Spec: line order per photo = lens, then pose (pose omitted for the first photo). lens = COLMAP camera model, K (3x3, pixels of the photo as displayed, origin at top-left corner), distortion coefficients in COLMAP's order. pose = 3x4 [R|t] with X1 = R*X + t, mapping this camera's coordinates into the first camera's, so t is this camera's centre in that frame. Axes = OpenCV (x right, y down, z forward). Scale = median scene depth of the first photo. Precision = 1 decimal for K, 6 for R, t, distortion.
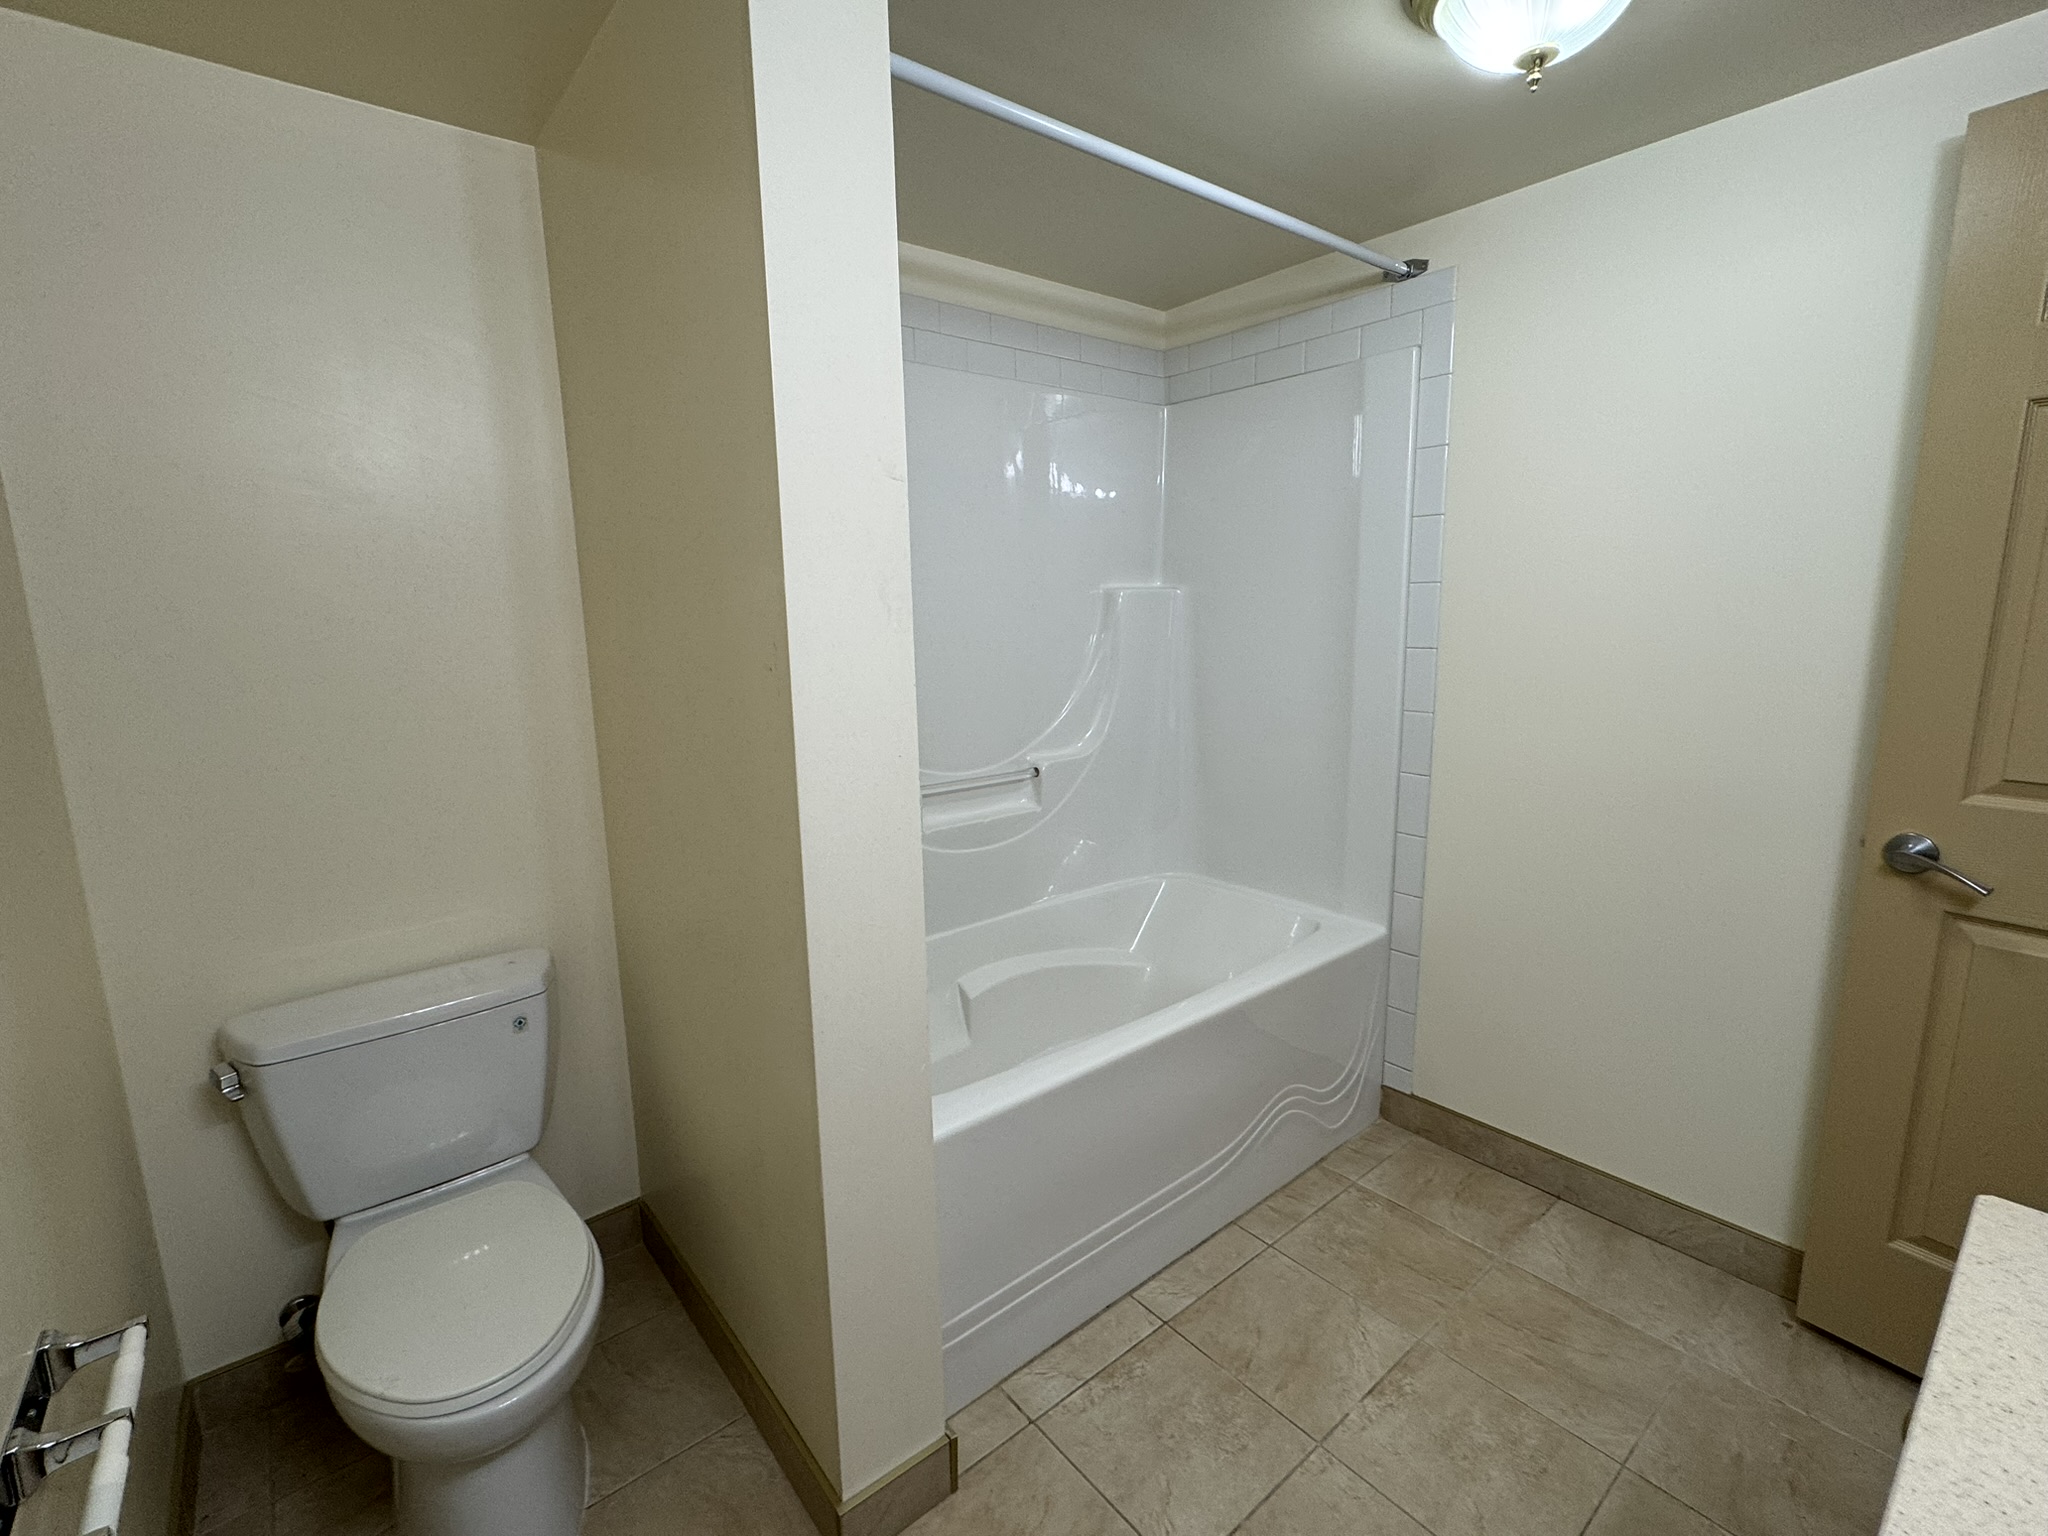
lens RADIAL K [[918.7, 0, 1024.0], [0, 918.7, 768.0], [0, 0, 1]] dist [0.000018, 0.000064]
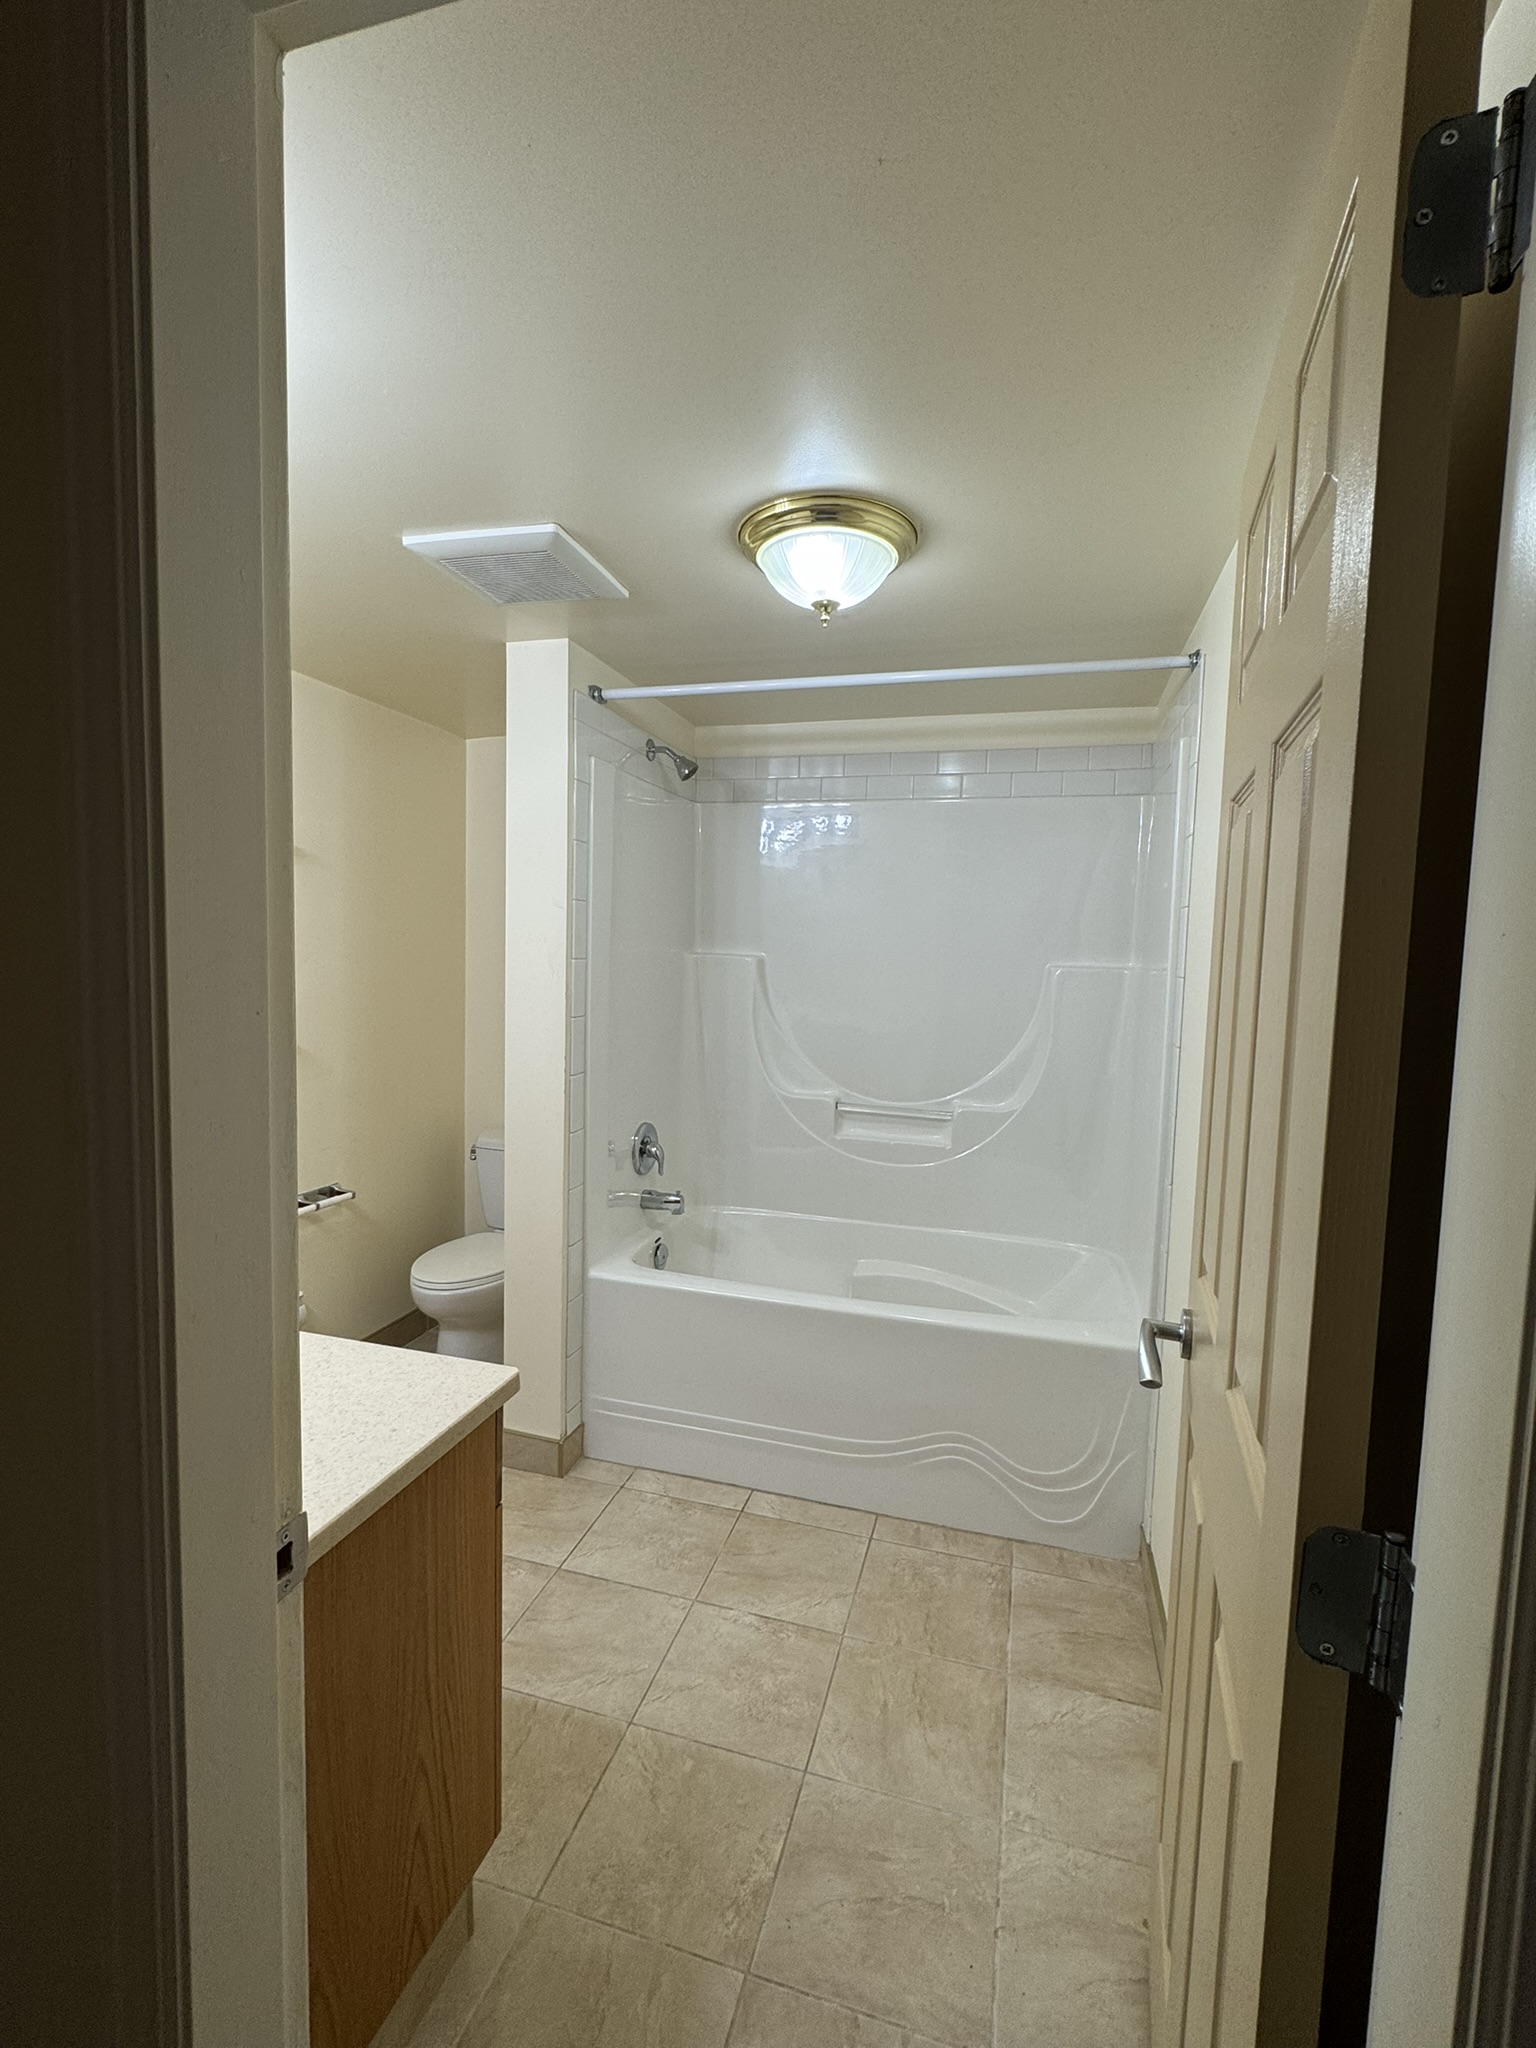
lens RADIAL K [[918.7, 0, 768.0], [0, 918.7, 1024.0], [0, 0, 1]] dist [0.000018, 0.000064]
pose [[0.566496, 0.103240, -0.817572, 1.140889], [-0.181233, 0.983439, -0.001391, -0.090916], [0.803889, 0.148959, 0.575825, 0.153605]]
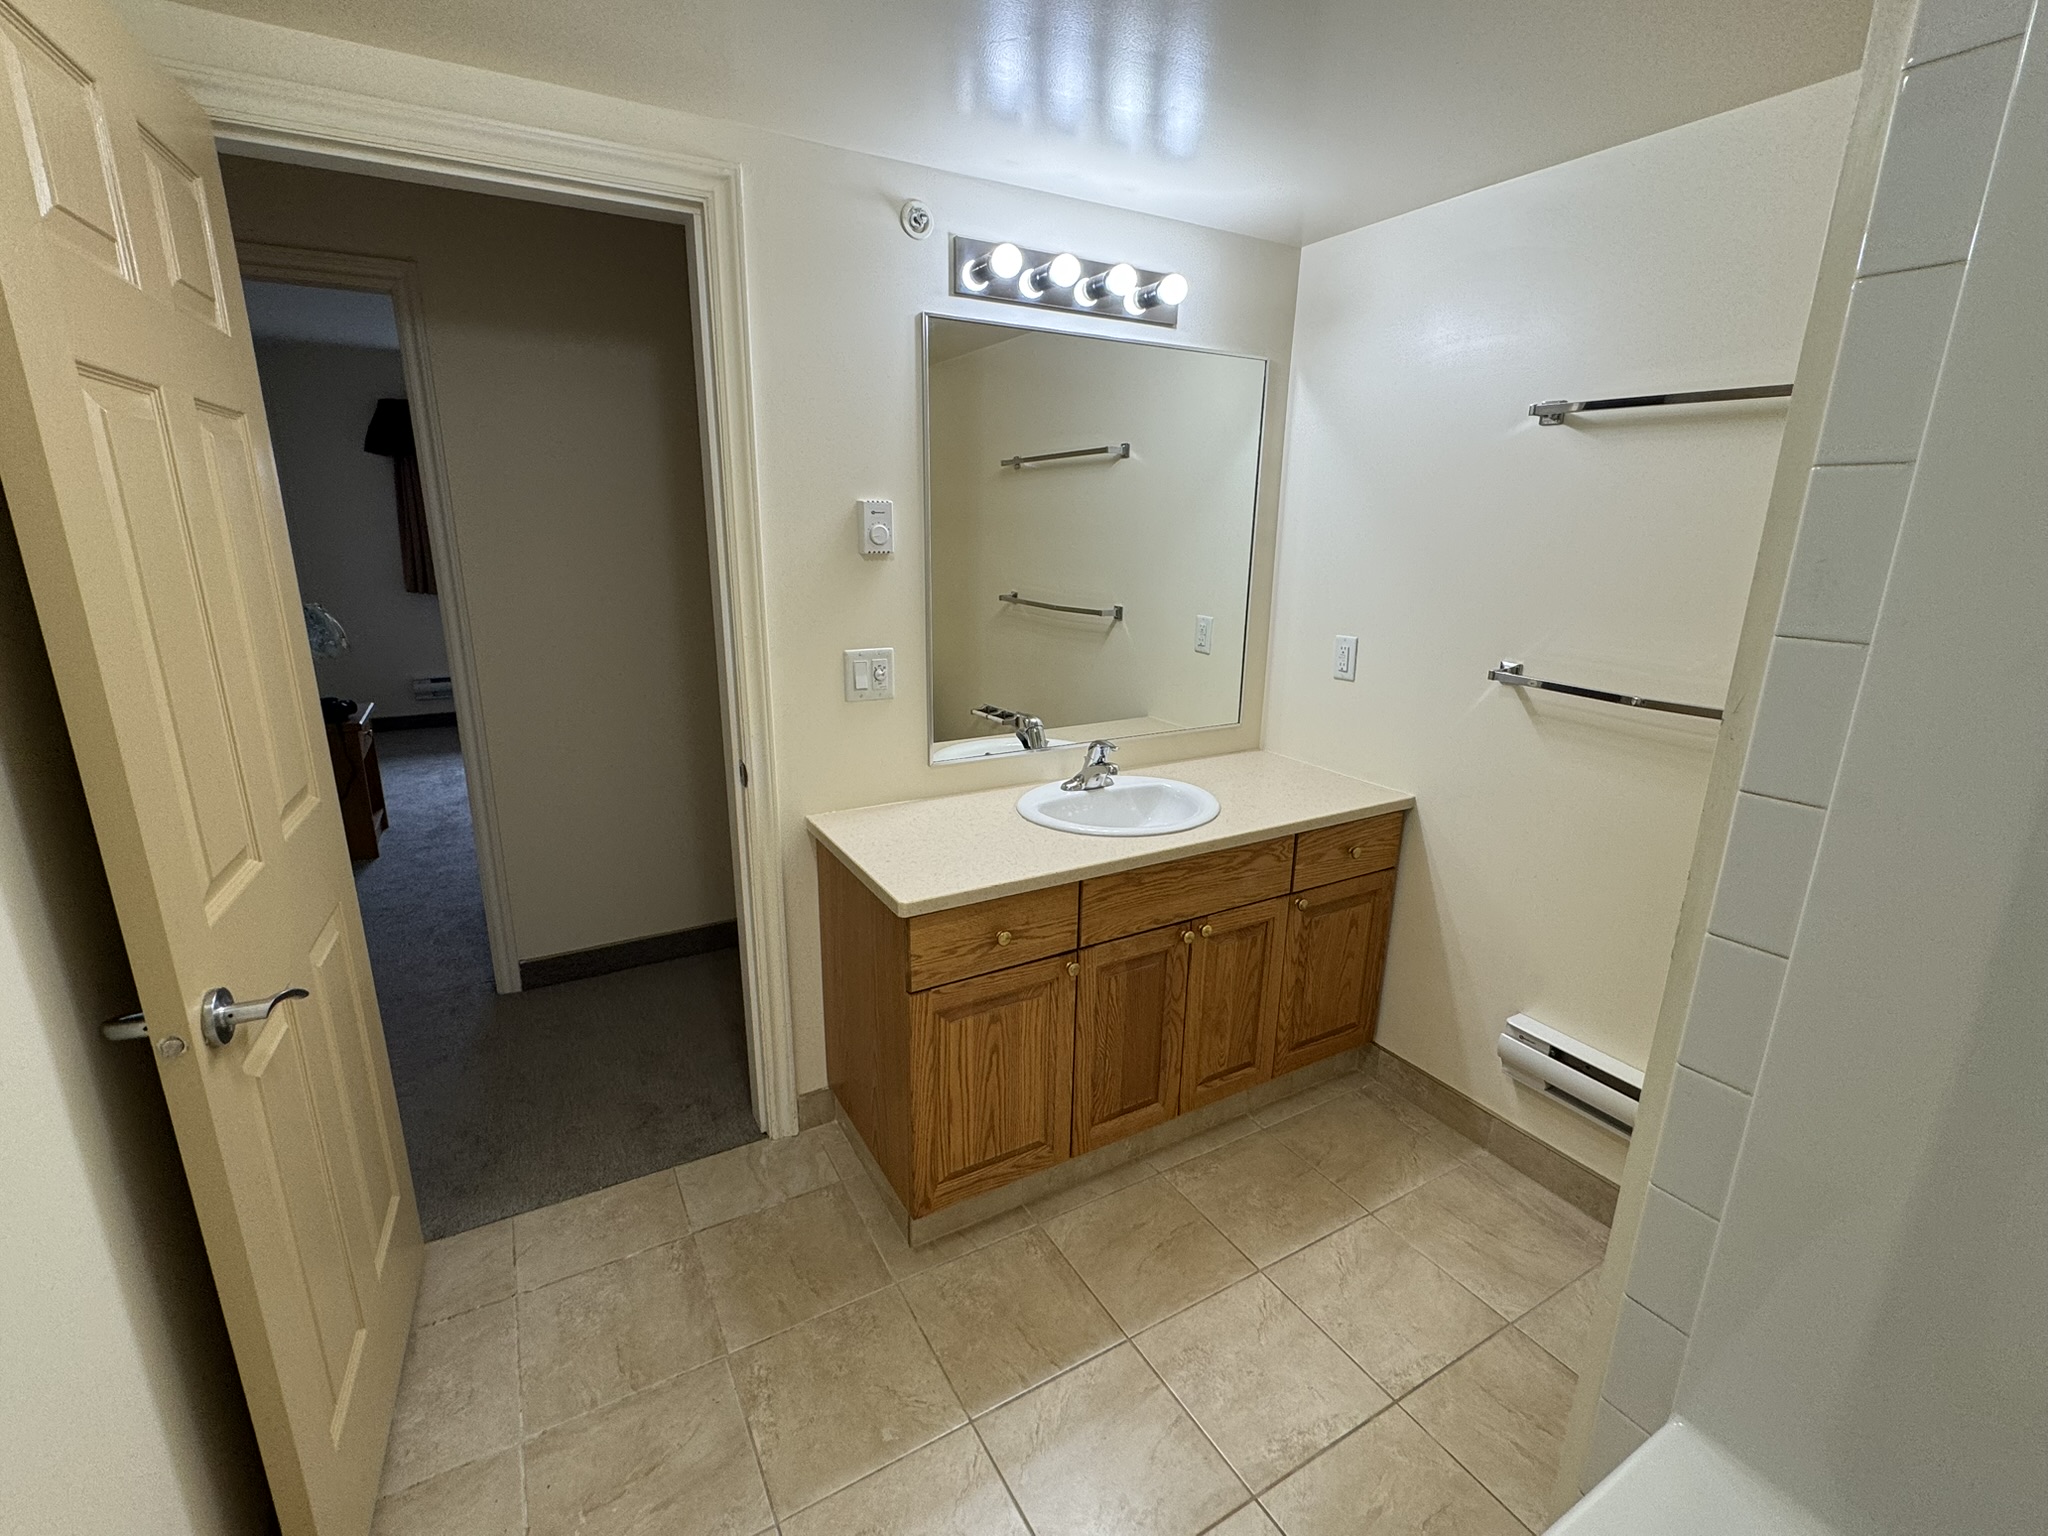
lens RADIAL K [[918.7, 0, 1024.0], [0, 918.7, 768.0], [0, 0, 1]] dist [0.000018, 0.000064]
pose [[-0.987237, -0.031760, 0.156057, 0.213790], [0.037530, 0.905919, 0.421784, -0.286084], [-0.154771, 0.422258, -0.893165, 1.181481]]
